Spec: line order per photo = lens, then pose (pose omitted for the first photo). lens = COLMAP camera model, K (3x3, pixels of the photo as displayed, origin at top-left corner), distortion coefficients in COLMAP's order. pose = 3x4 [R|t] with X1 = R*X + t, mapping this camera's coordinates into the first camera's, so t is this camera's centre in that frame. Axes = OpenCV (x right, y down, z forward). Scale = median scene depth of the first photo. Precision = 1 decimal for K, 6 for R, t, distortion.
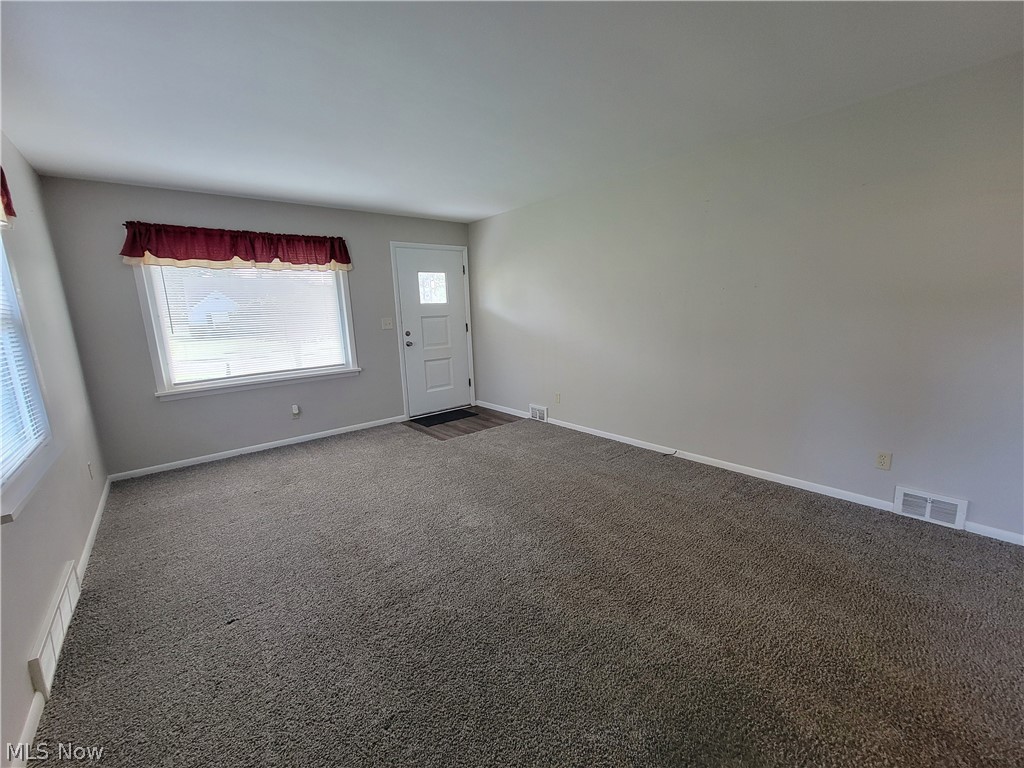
lens RADIAL K [[418.6, 0, 514.7], [0, 418.6, 387.0], [0, 0, 1]] dist [-0.002296, 0.000223]
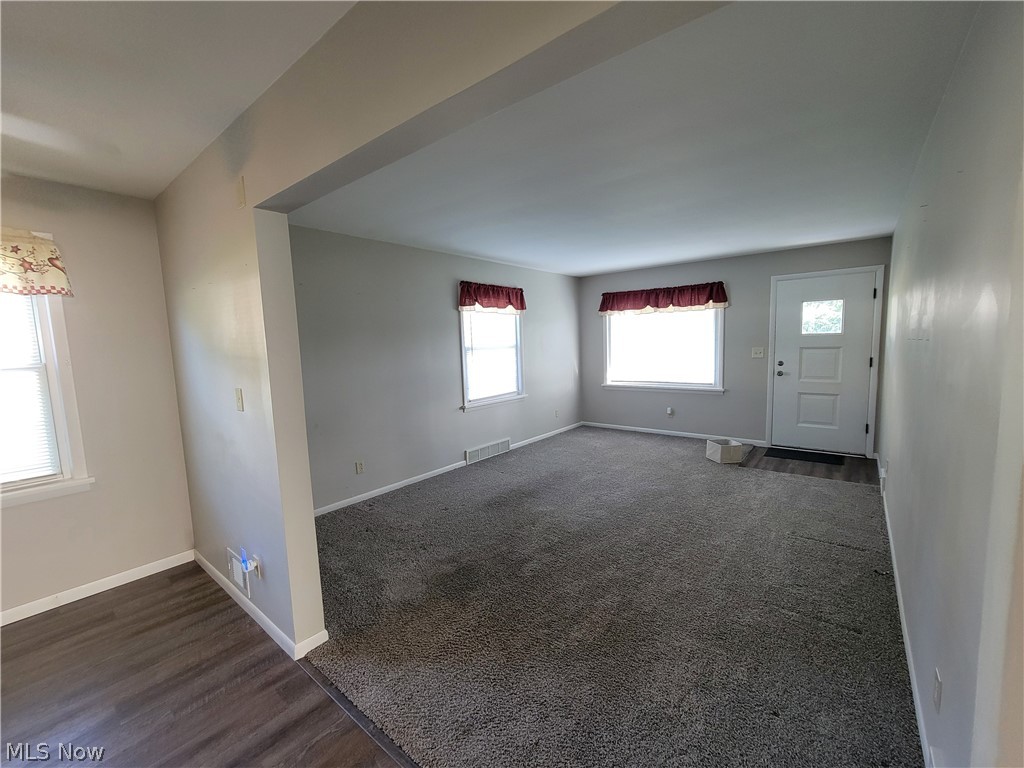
lens RADIAL K [[418.6, 0, 514.7], [0, 418.6, 387.0], [0, 0, 1]] dist [-0.002296, 0.000223]
pose [[0.200244, 0.141036, -0.969542, 0.650915], [-0.158466, 0.981217, 0.110005, -0.087123], [0.966846, 0.131612, 0.218832, 0.175051]]
